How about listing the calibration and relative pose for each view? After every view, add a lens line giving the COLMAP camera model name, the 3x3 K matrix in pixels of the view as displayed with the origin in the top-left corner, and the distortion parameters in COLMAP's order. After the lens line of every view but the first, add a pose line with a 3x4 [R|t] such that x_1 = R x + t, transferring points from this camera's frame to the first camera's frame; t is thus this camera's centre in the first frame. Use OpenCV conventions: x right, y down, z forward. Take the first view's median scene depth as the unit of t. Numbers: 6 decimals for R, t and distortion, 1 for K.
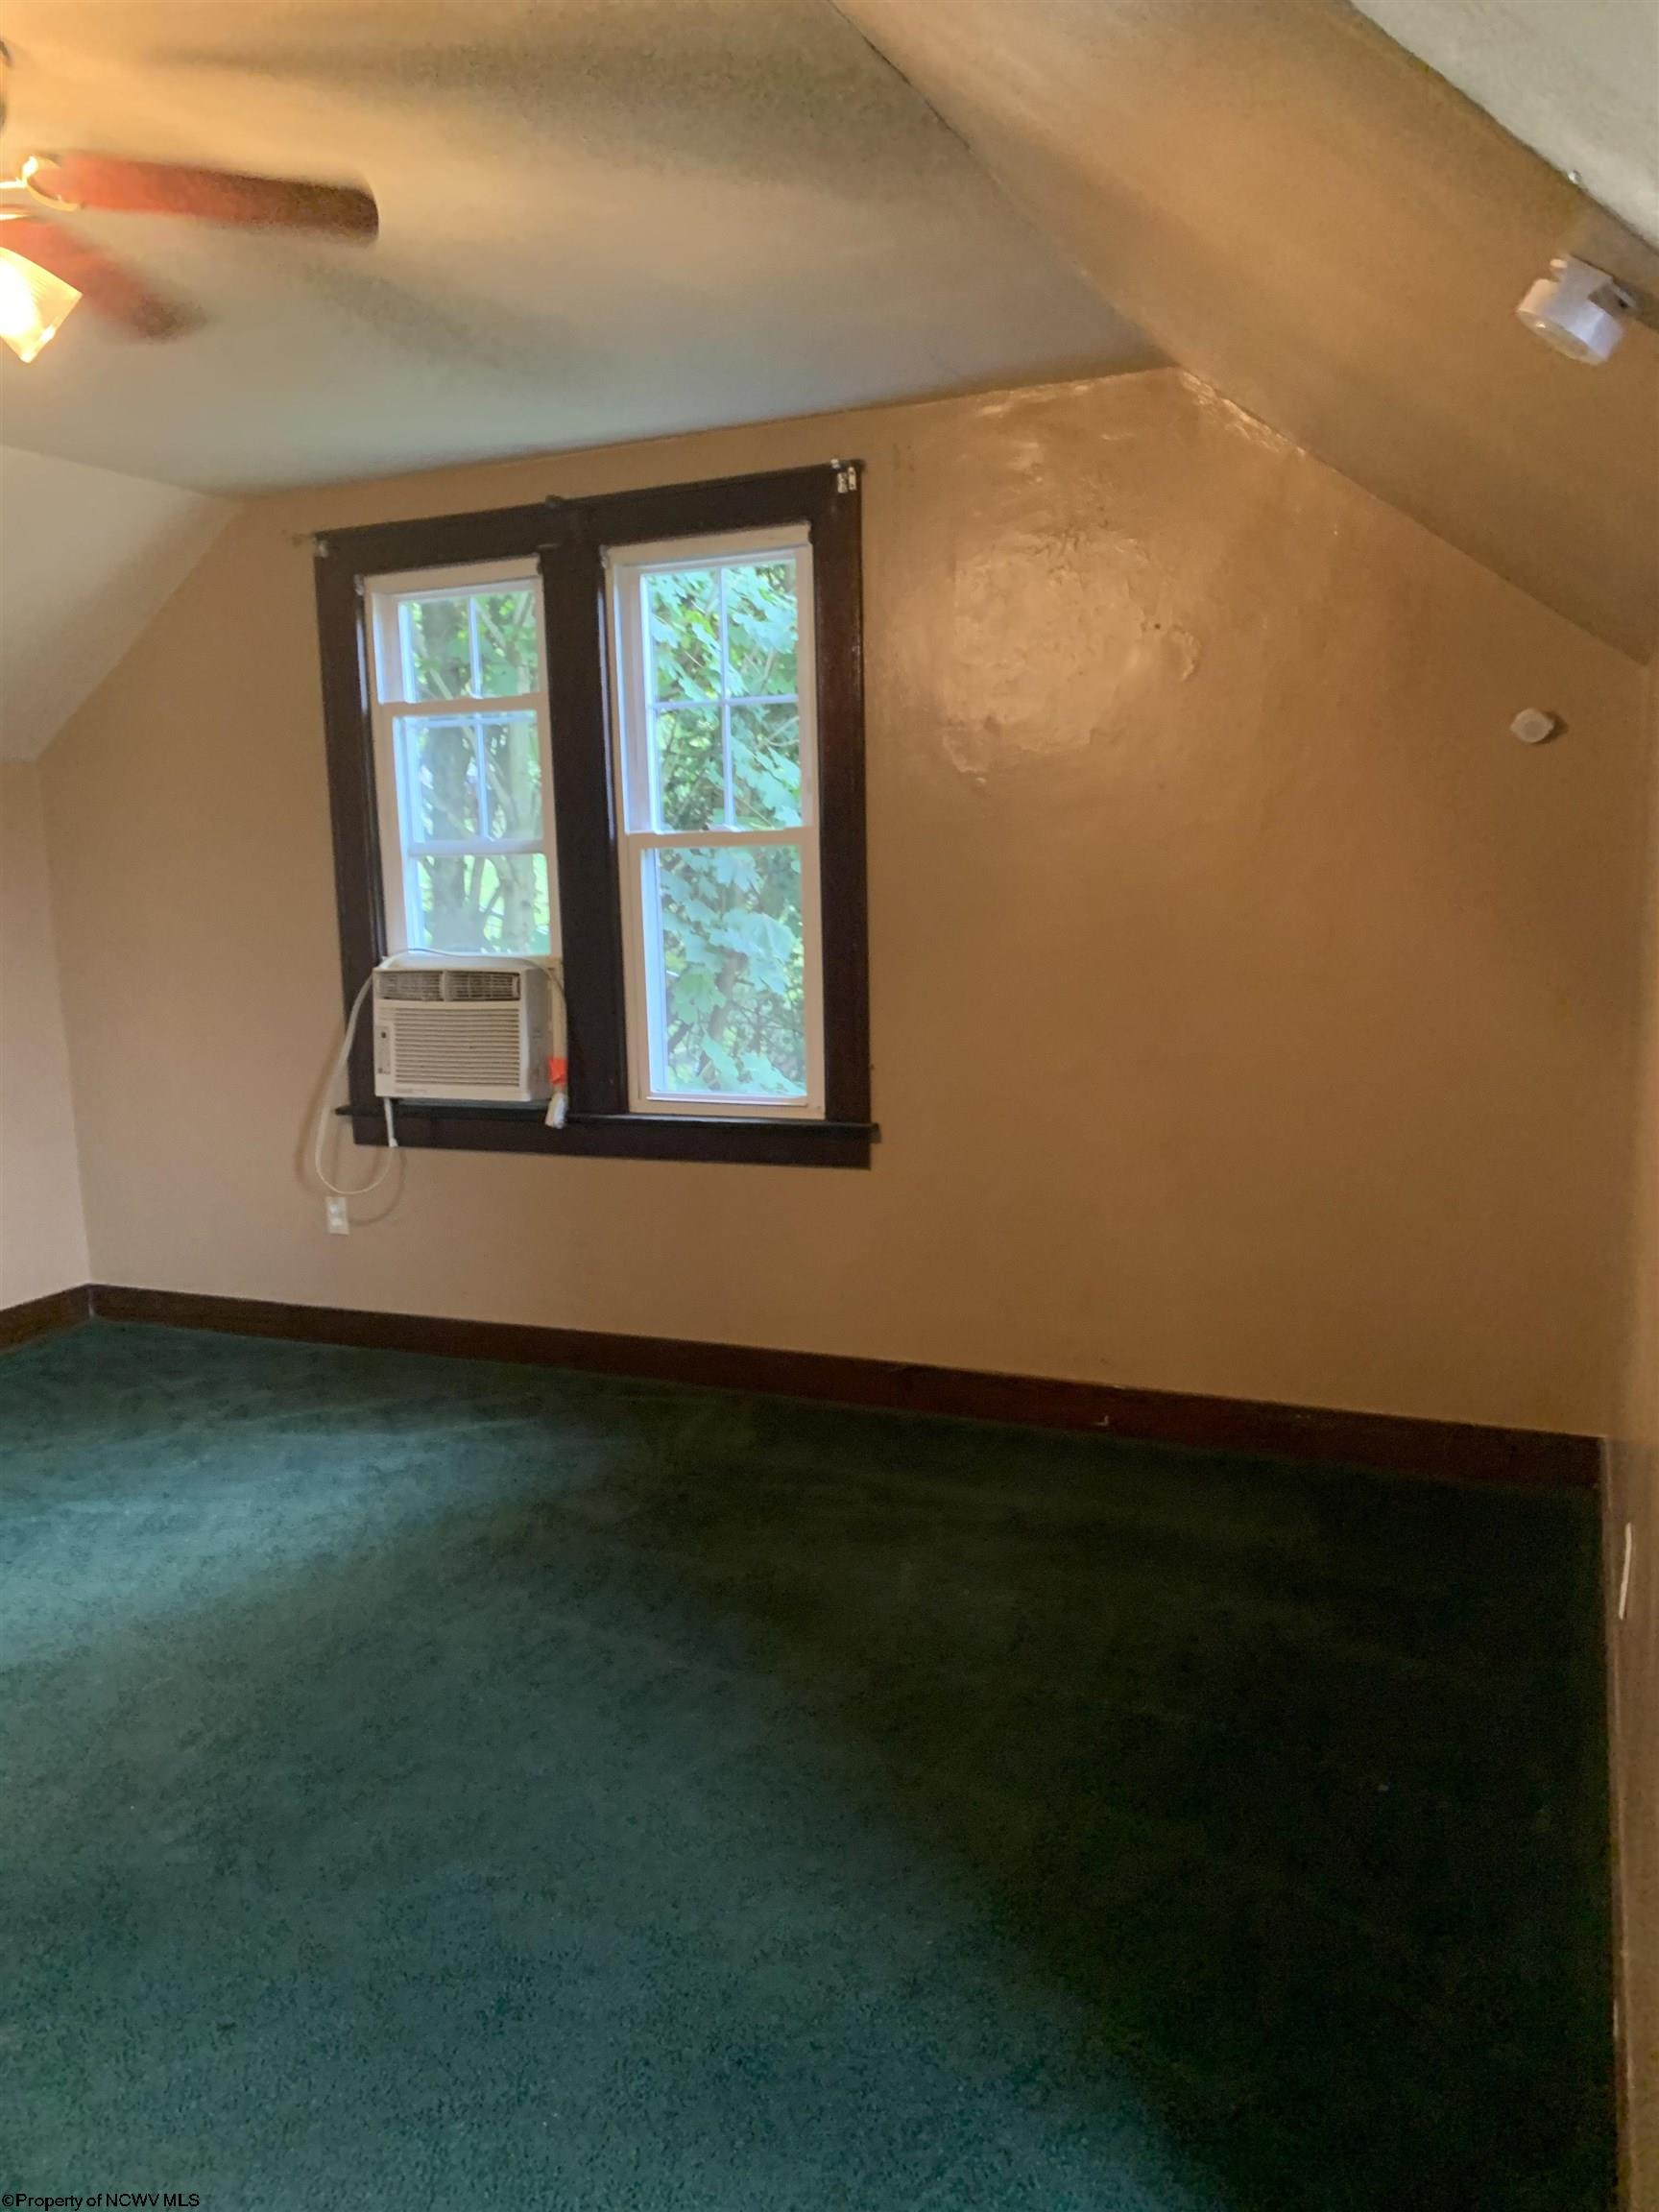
lens RADIAL K [[1727.2, 0, 841.0], [0, 1727.2, 1123.9], [0, 0, 1]] dist [0.056002, -0.053156]
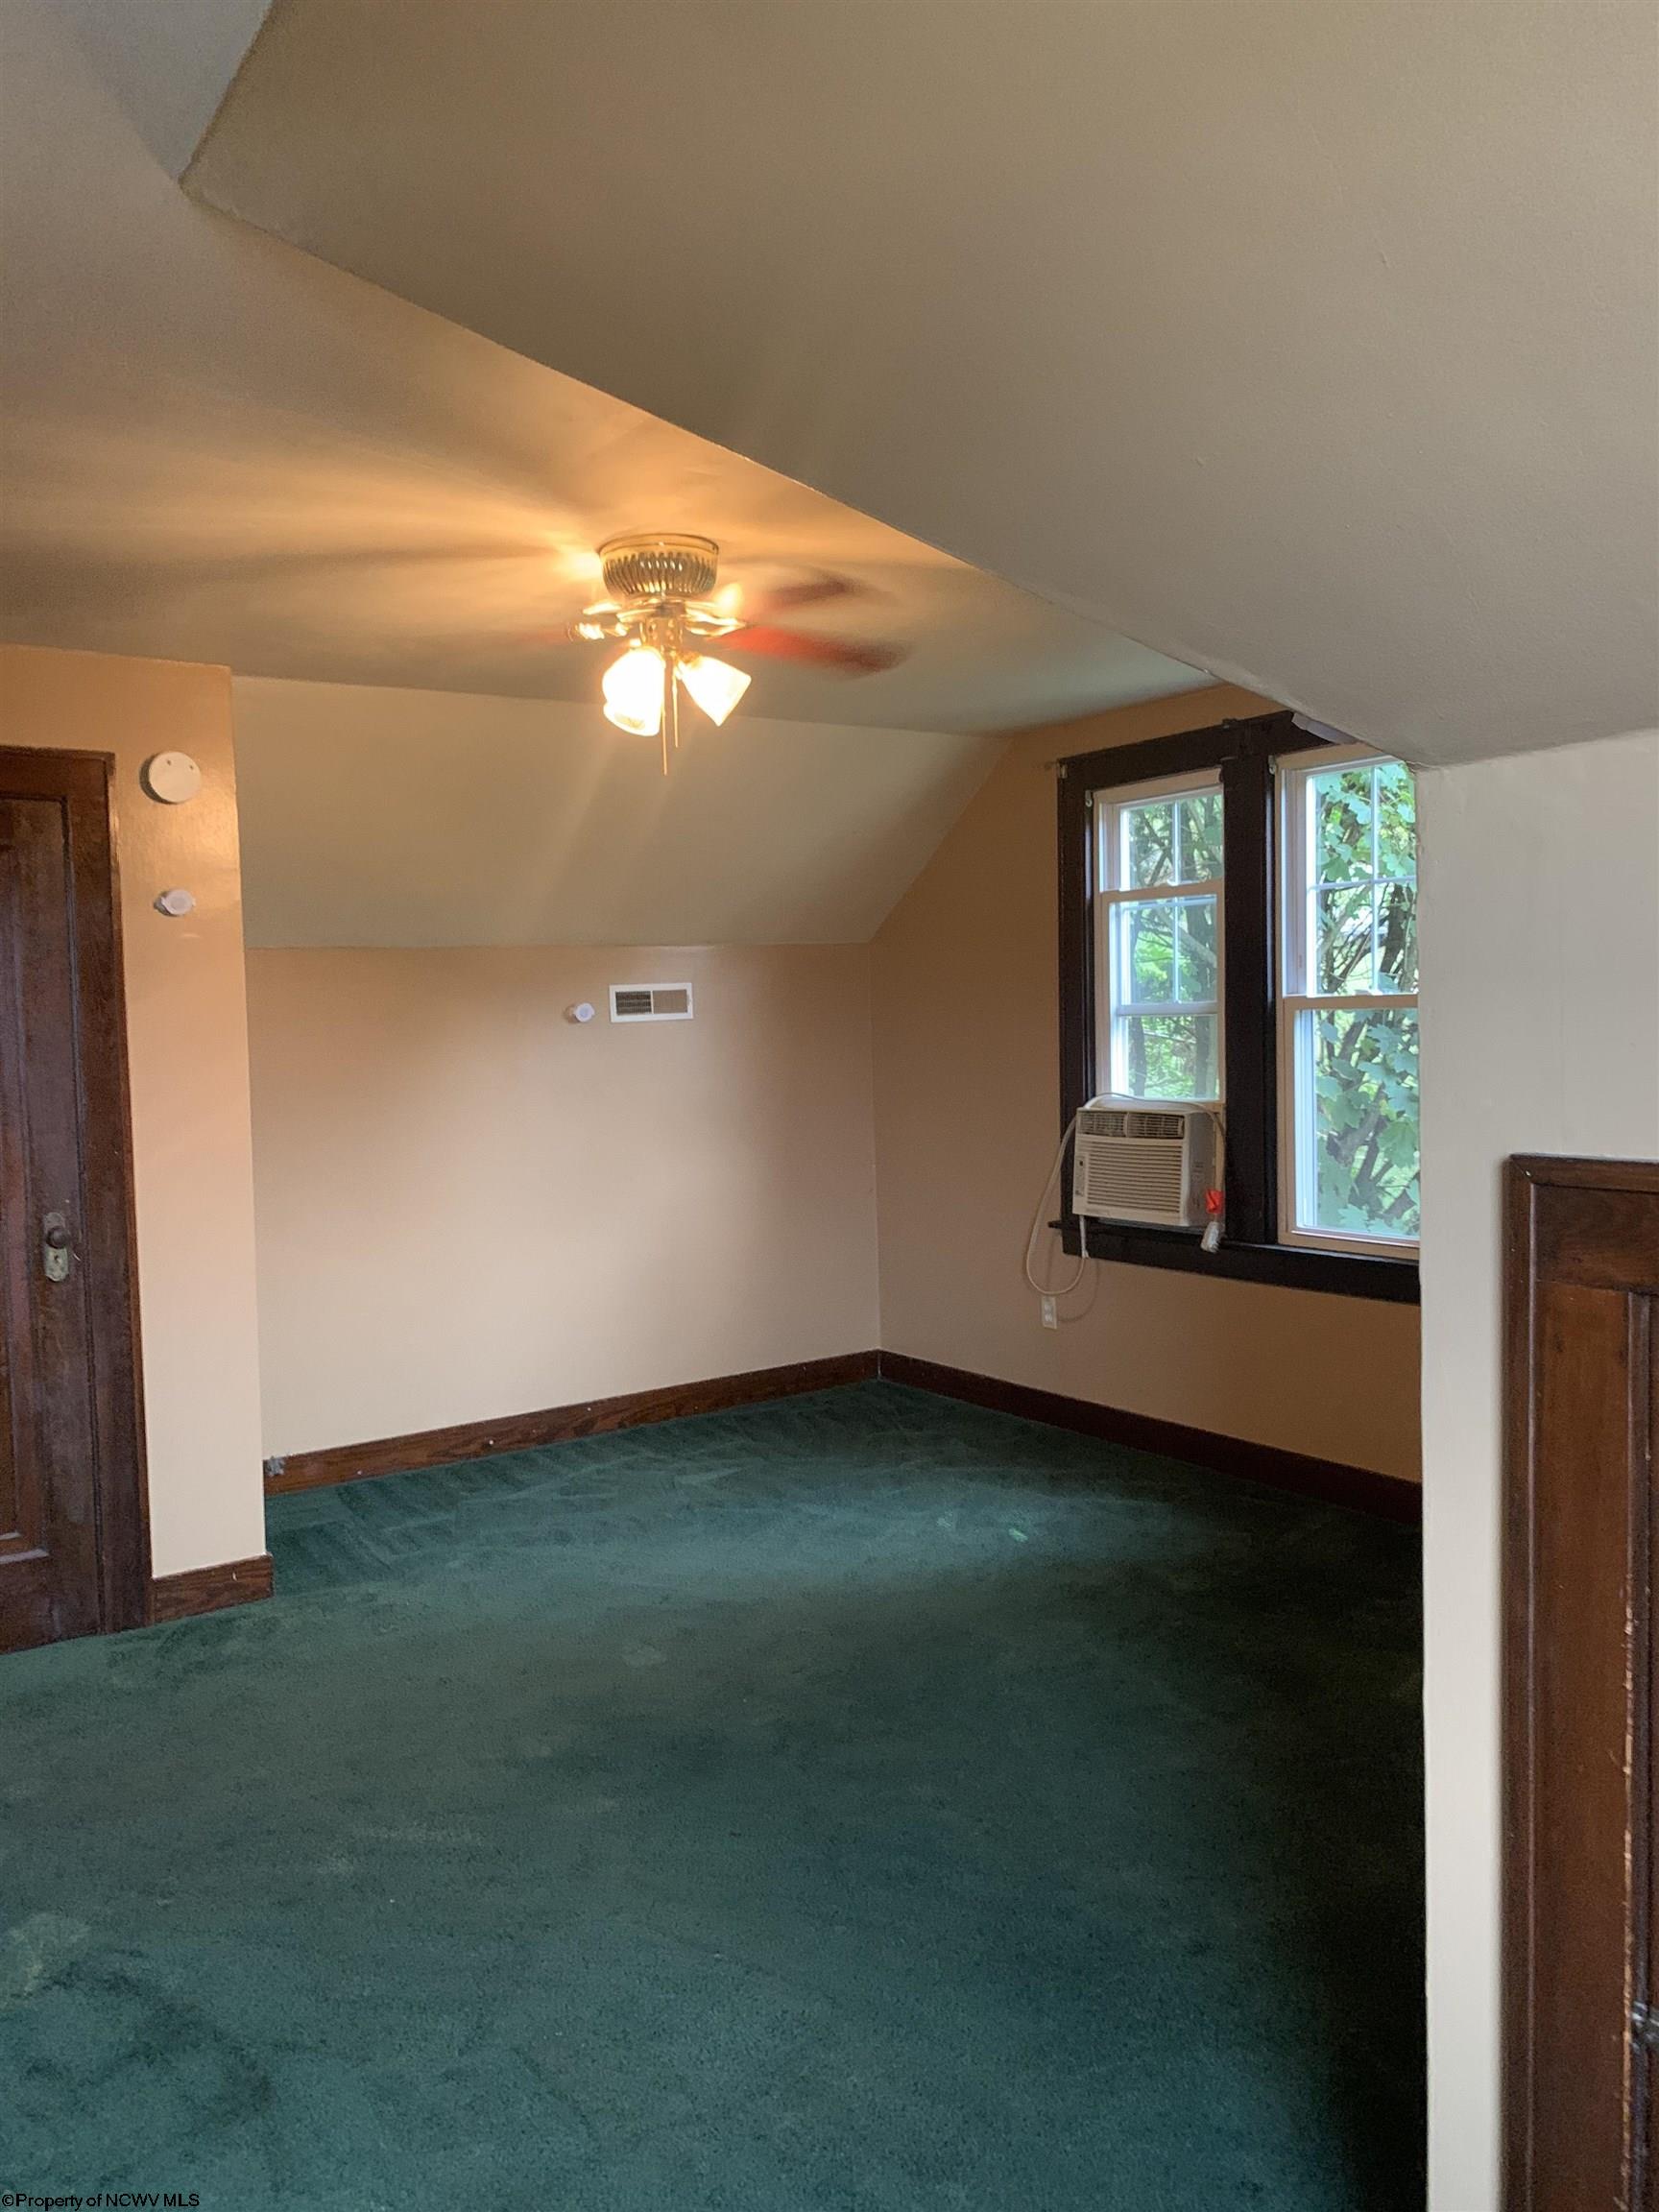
lens RADIAL K [[1727.2, 0, 824.2], [0, 1727.2, 1097.2], [0, 0, 1]] dist [0.056002, -0.053156]
pose [[0.854832, 0.031710, -0.517934, 0.208617], [-0.079517, 0.994347, -0.070363, 0.001711], [0.512775, 0.101333, 0.852522, -0.120793]]
